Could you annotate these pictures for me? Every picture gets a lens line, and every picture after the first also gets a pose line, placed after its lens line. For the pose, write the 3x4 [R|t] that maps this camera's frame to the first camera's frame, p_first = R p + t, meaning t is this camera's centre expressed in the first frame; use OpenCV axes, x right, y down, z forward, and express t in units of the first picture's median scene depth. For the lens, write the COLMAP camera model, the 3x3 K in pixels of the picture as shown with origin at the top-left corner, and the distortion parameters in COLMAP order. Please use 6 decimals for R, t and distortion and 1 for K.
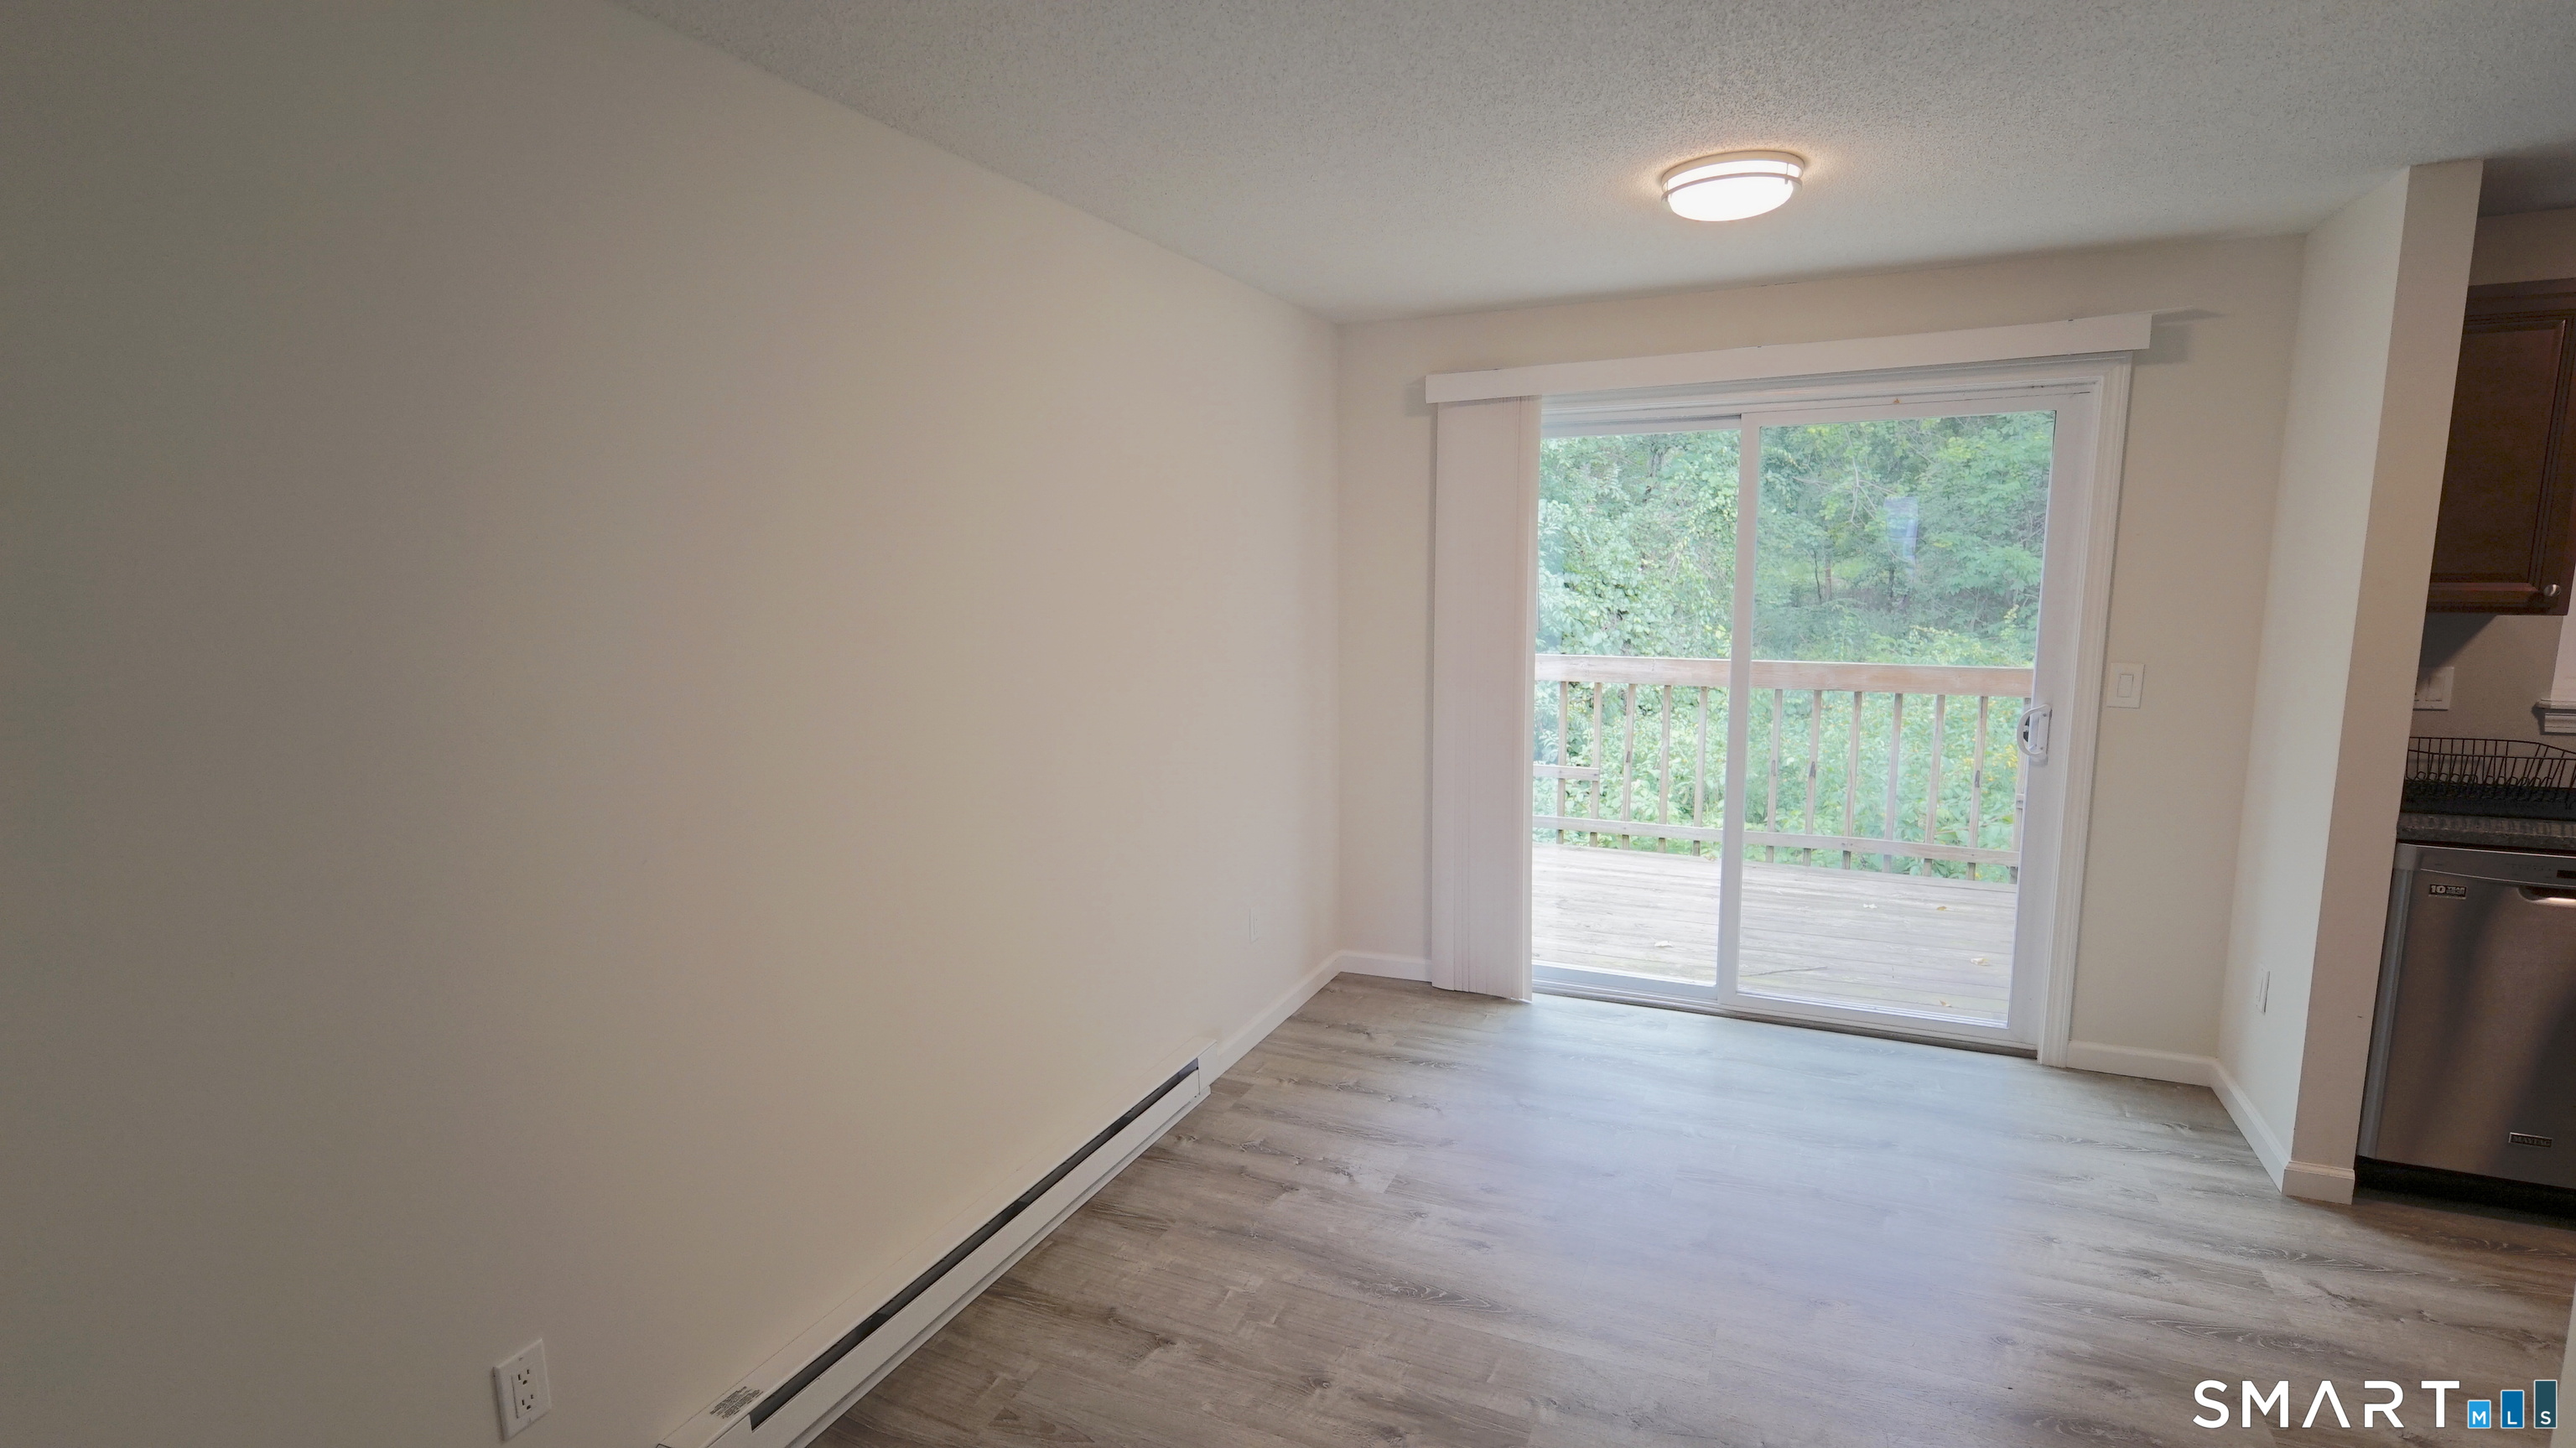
lens RADIAL K [[1247.0, 0, 1281.8], [0, 1247.0, 747.1], [0, 0, 1]] dist [0.021571, -0.010777]
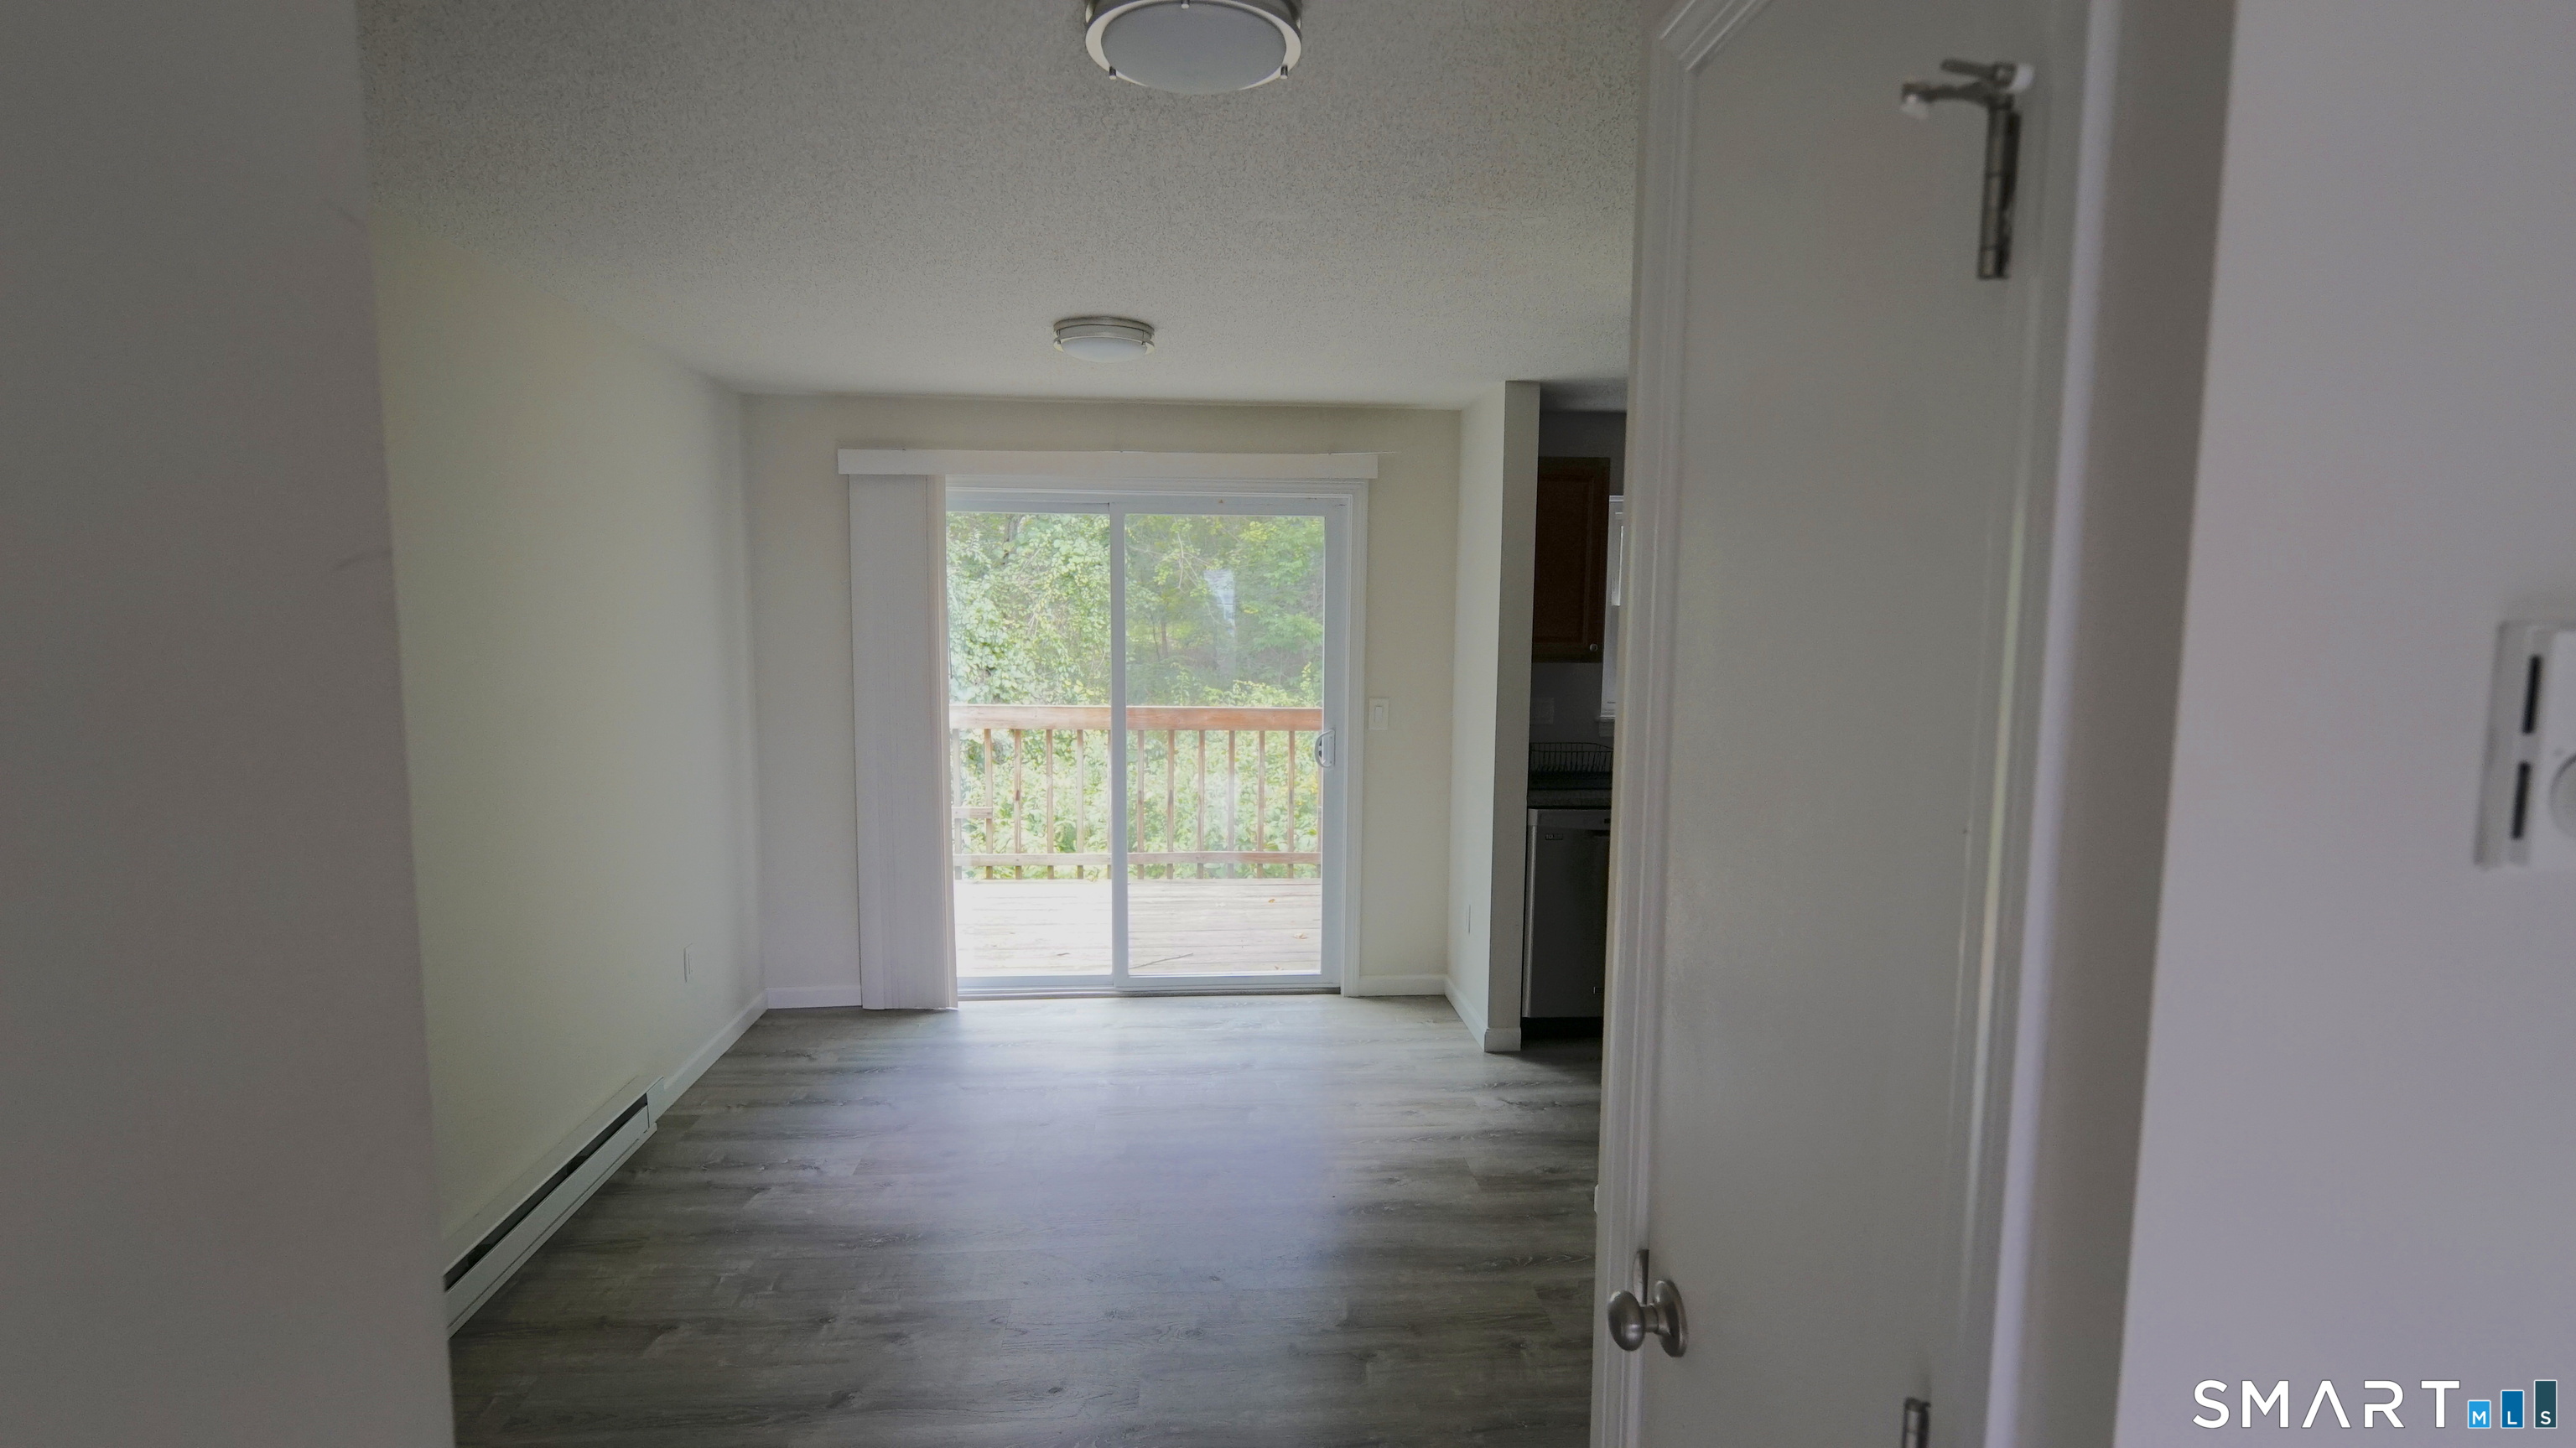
lens RADIAL K [[1247.0, 0, 1281.8], [0, 1247.0, 747.1], [0, 0, 1]] dist [0.021571, -0.010777]
pose [[0.875741, -0.033486, 0.481619, -0.086386], [0.055966, 0.997907, -0.032381, 0.024388], [-0.479527, 0.055311, 0.875782, -0.150620]]
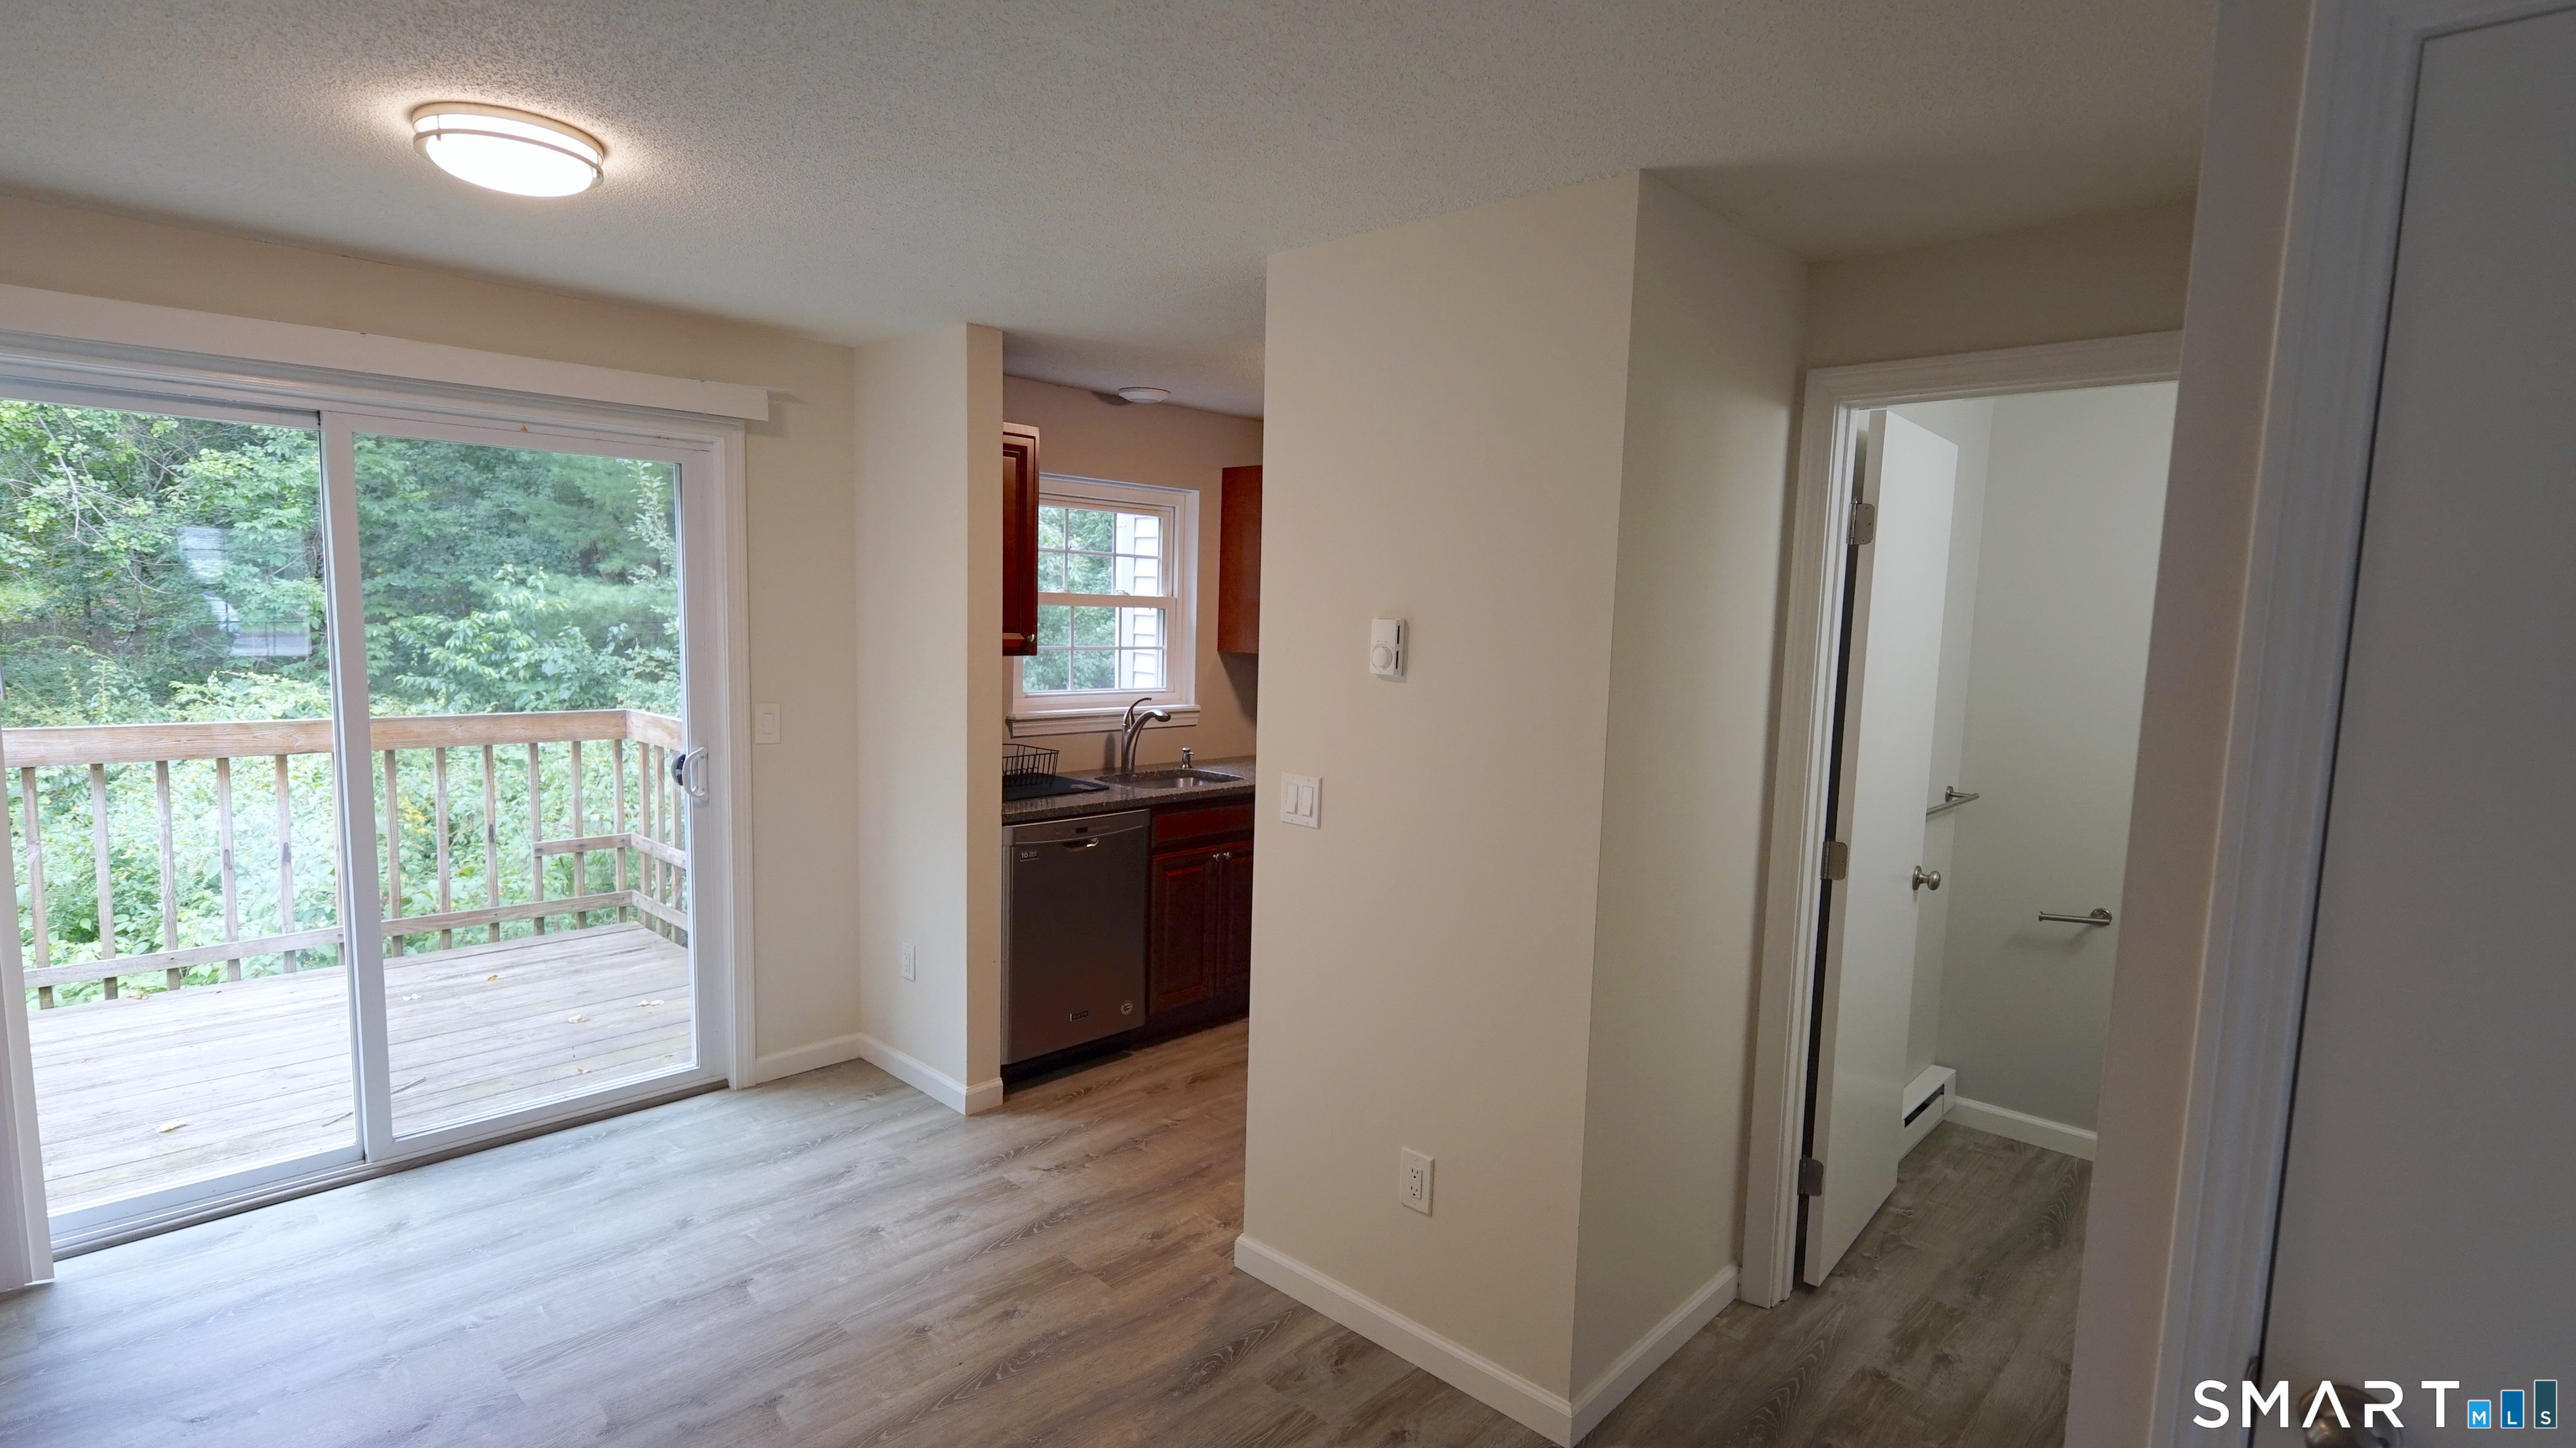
lens RADIAL K [[1247.0, 0, 1281.8], [0, 1247.0, 747.1], [0, 0, 1]] dist [0.021571, -0.010777]
pose [[0.337801, -0.085945, 0.937286, -0.186629], [0.112943, 0.992328, 0.050287, -0.030052], [-0.934417, 0.088873, 0.344916, 0.186966]]
